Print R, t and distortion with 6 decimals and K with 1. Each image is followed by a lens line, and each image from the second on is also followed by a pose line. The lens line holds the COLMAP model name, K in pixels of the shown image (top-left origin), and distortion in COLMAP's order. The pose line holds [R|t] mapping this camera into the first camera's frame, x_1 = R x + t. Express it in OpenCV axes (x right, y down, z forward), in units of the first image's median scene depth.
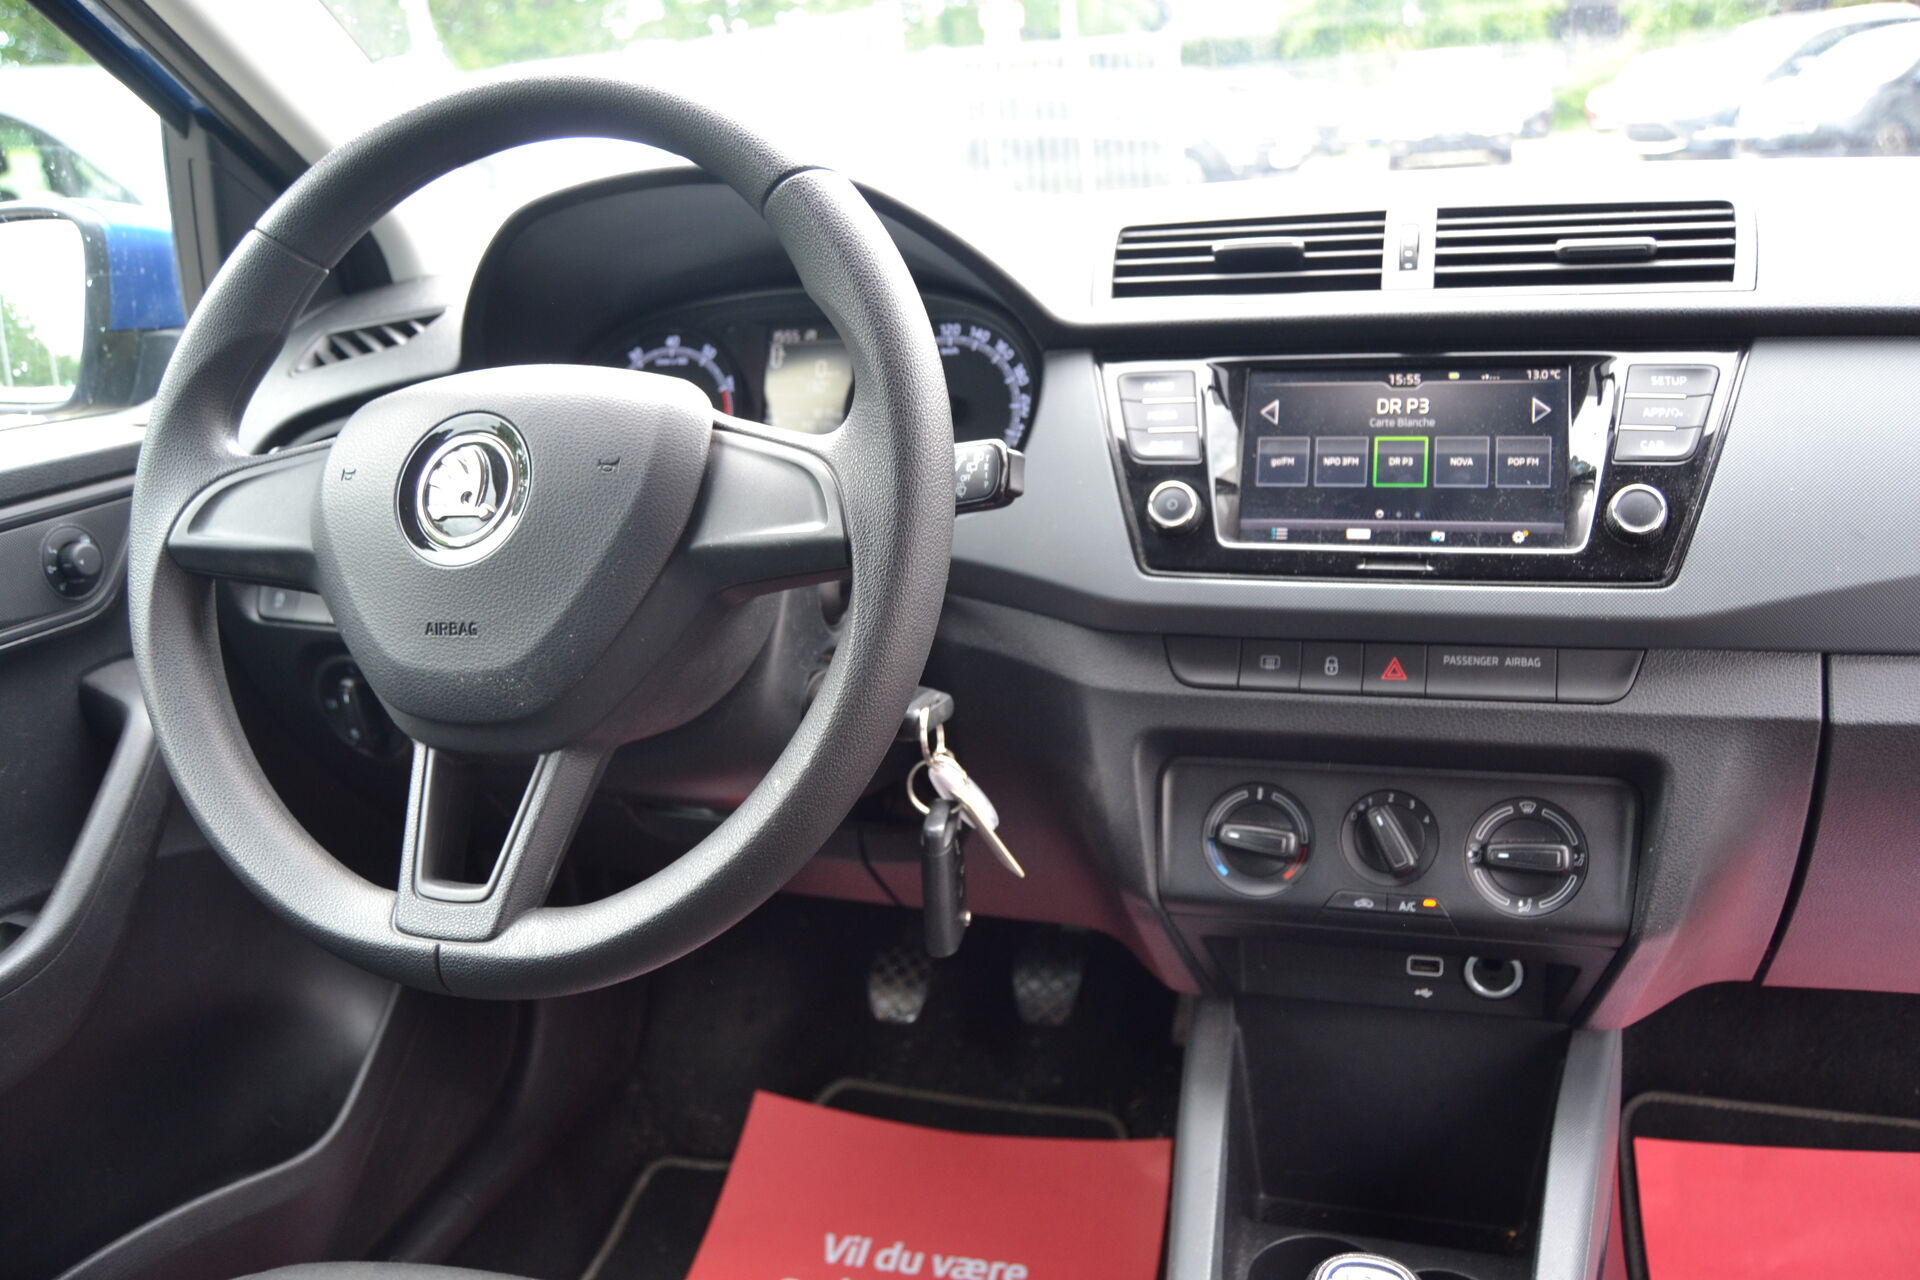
lens RADIAL K [[1519.4, 0, 953.9], [0, 1519.4, 649.1], [0, 0, 1]] dist [-0.093700, 0.033414]
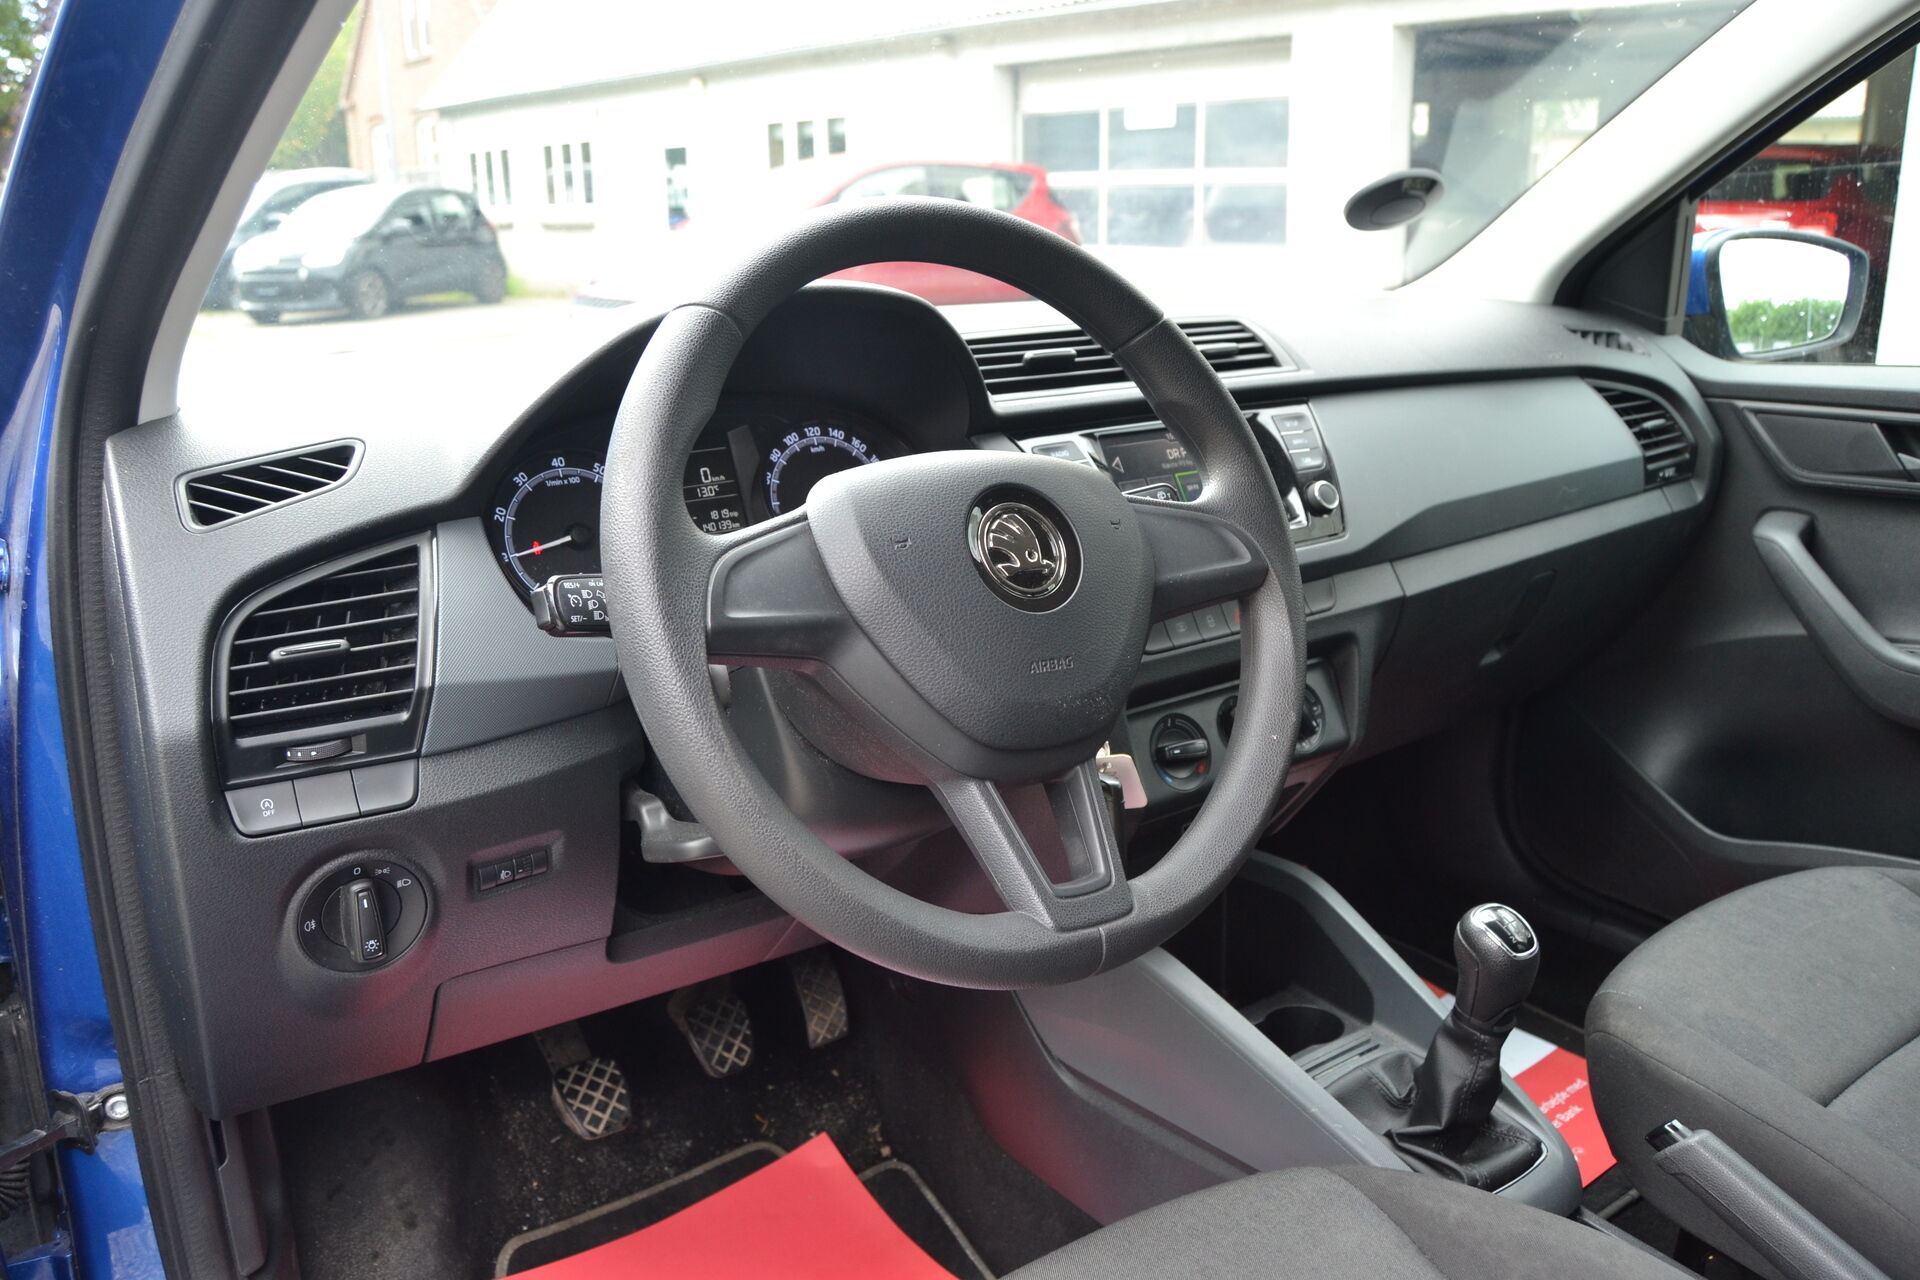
lens RADIAL K [[1519.4, 0, 955.6], [0, 1519.4, 642.4], [0, 0, 1]] dist [-0.093700, 0.033414]
pose [[0.579126, -0.159844, 0.799414, -1.095340], [0.237922, 0.971039, 0.021800, -0.062241], [-0.779747, 0.177573, 0.600385, 0.285278]]
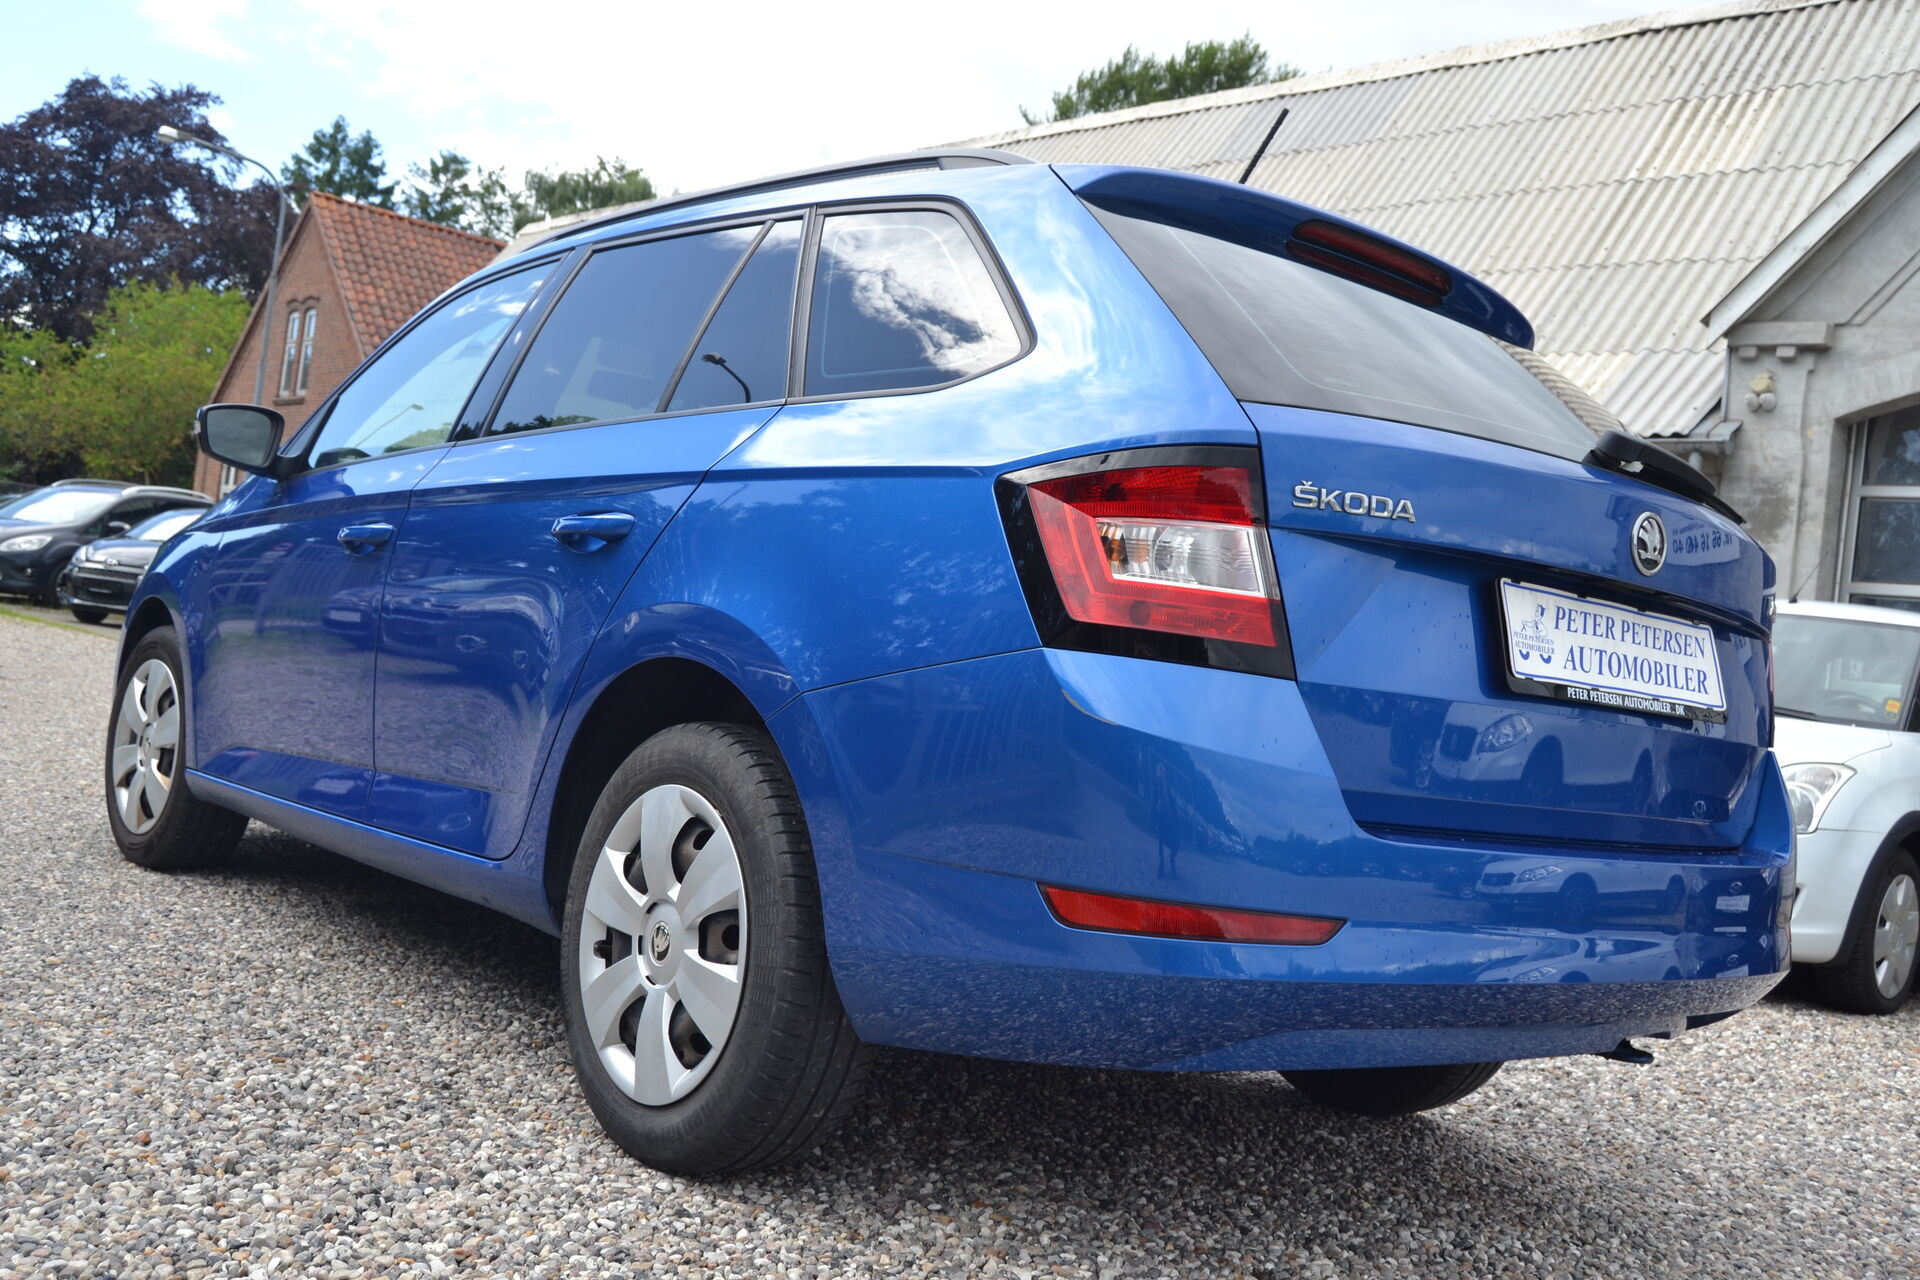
lens RADIAL K [[1840.9, 0, 949.7], [0, 1840.9, 631.4], [0, 0, 1]] dist [-0.048327, 0.000000]
pose [[0.529052, 0.158015, 0.833748, -4.352150], [0.119037, 0.958976, -0.257283, 1.970561], [-0.840199, 0.235363, 0.488539, -3.110884]]
